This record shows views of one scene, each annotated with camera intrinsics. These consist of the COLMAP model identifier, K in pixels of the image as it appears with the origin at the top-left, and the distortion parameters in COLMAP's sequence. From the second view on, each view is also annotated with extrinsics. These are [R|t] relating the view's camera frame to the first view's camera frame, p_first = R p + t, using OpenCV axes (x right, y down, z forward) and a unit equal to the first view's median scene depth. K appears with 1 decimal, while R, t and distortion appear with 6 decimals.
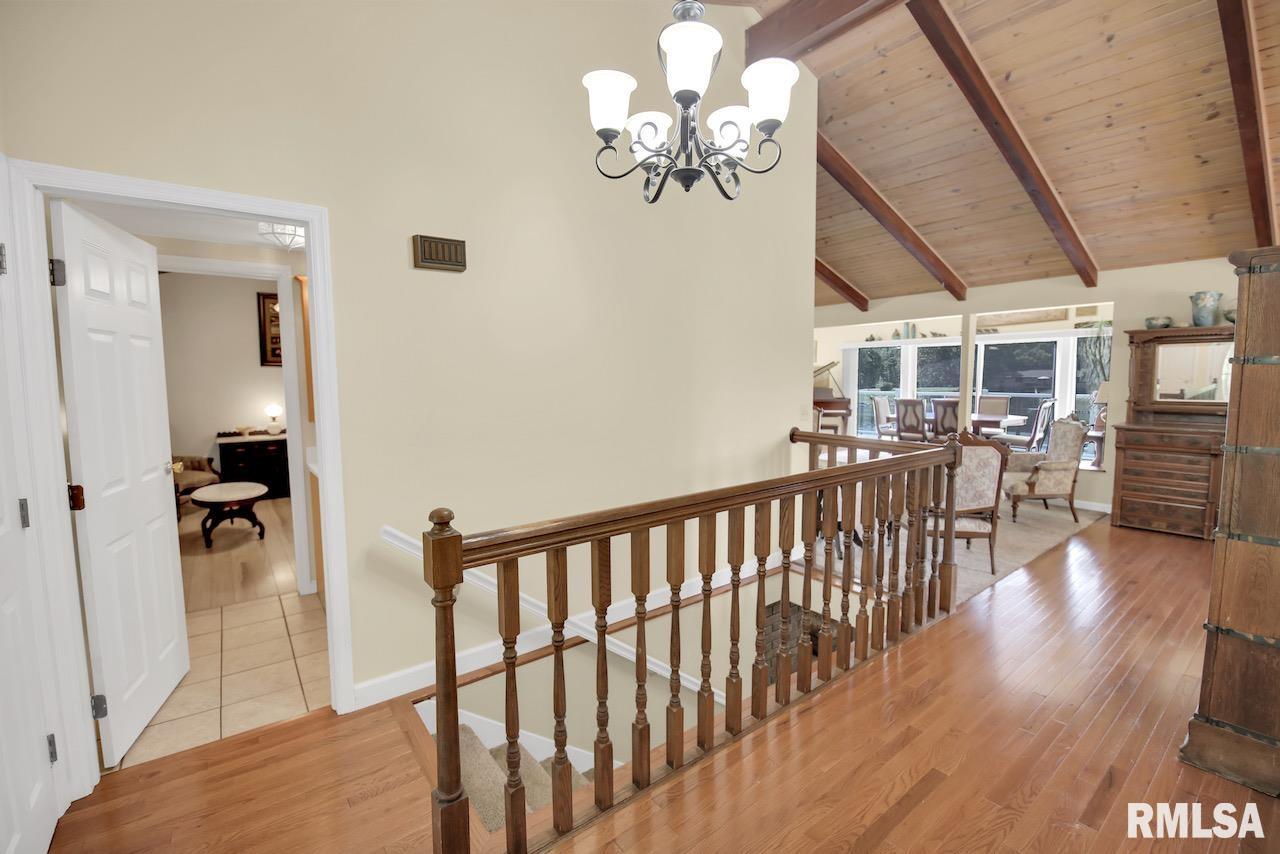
lens RADIAL K [[547.3, 0, 638.5], [0, 547.3, 420.3], [0, 0, 1]] dist [-0.001547, -0.010548]
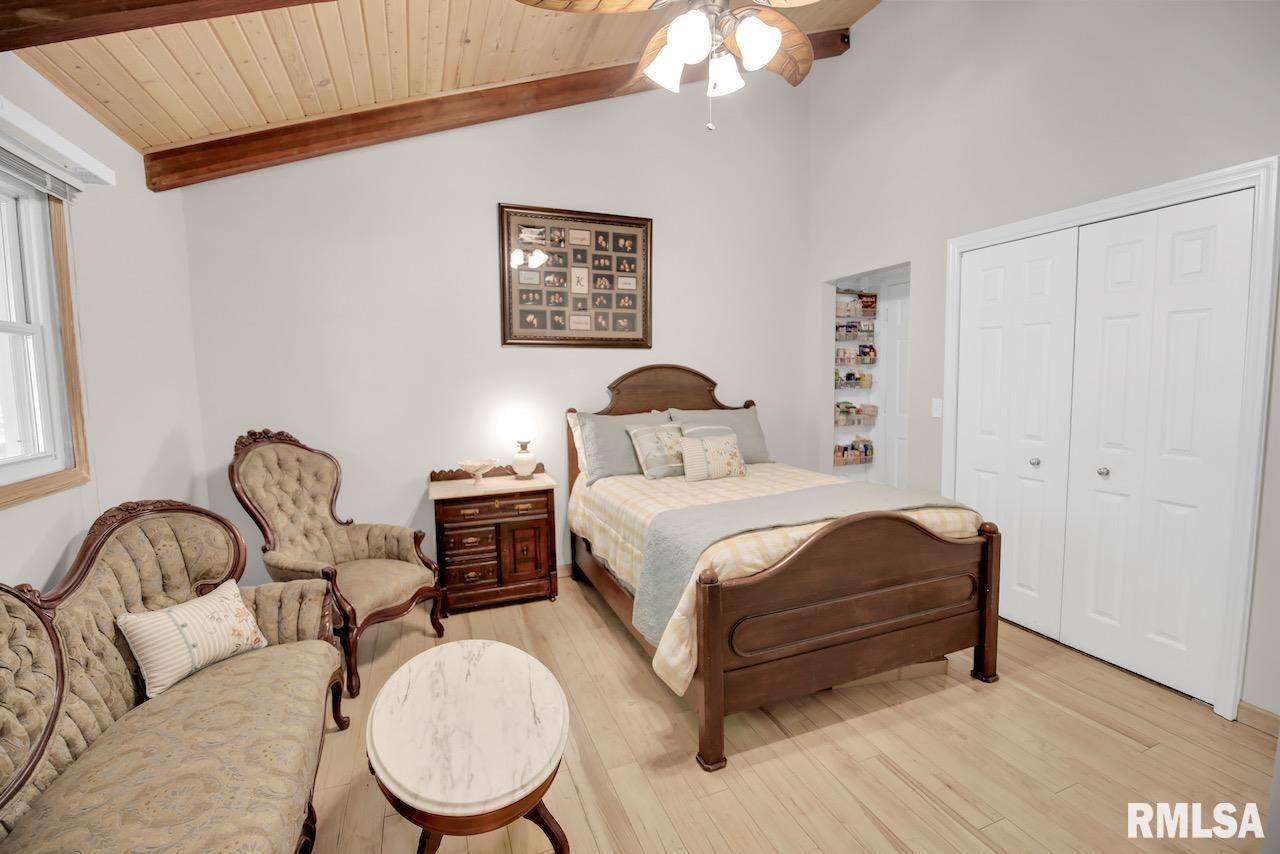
lens RADIAL K [[548.1, 0, 639.2], [0, 548.1, 423.7], [0, 0, 1]] dist [-0.002211, -0.009076]
pose [[0.959702, 0.018816, -0.280389, -0.824341], [-0.013605, 0.999697, 0.020518, -0.072457], [0.280690, -0.015876, 0.959667, 1.048749]]
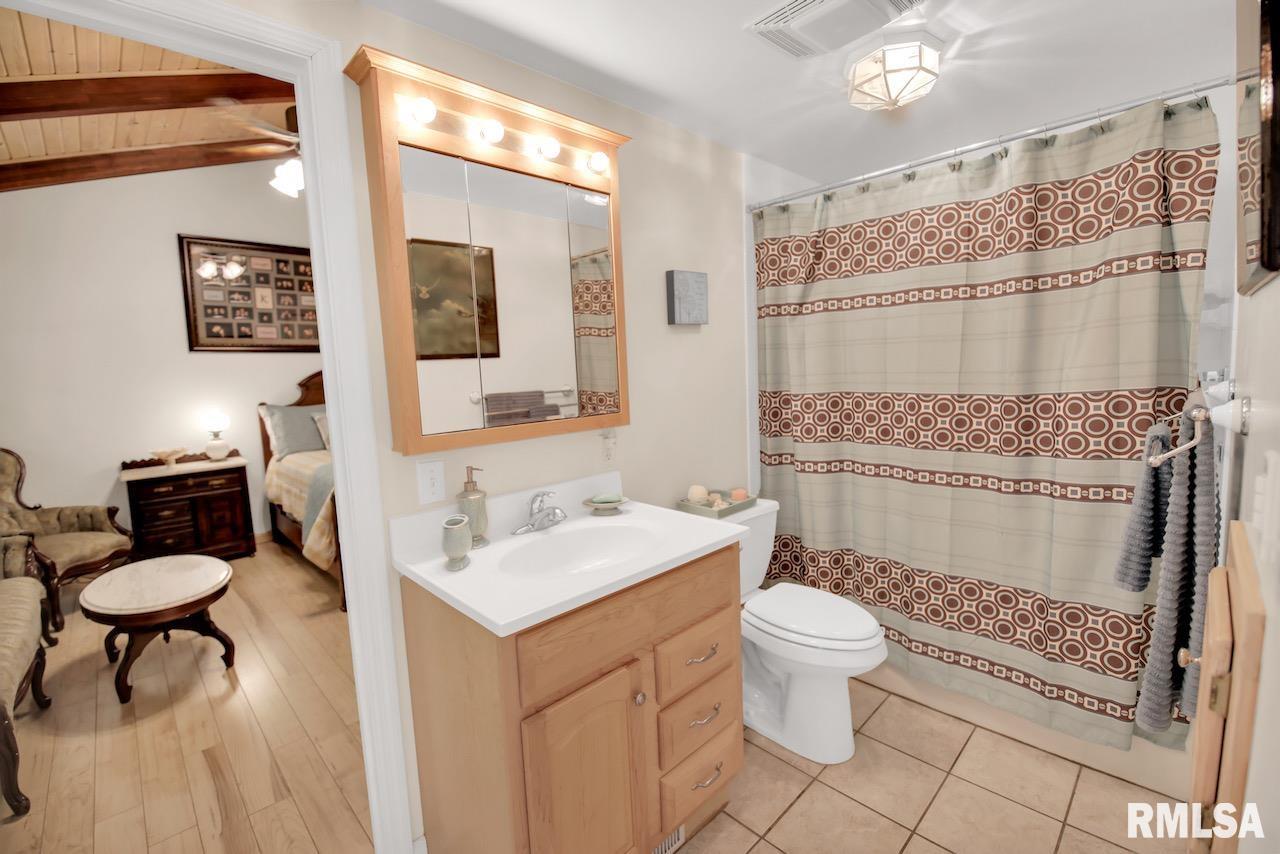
lens RADIAL K [[548.1, 0, 639.2], [0, 548.1, 423.7], [0, 0, 1]] dist [-0.002211, -0.009076]
pose [[0.992738, -0.039929, 0.113476, -0.501420], [0.037005, 0.998929, 0.027762, -0.030096], [-0.114463, -0.023361, 0.993153, 0.627546]]
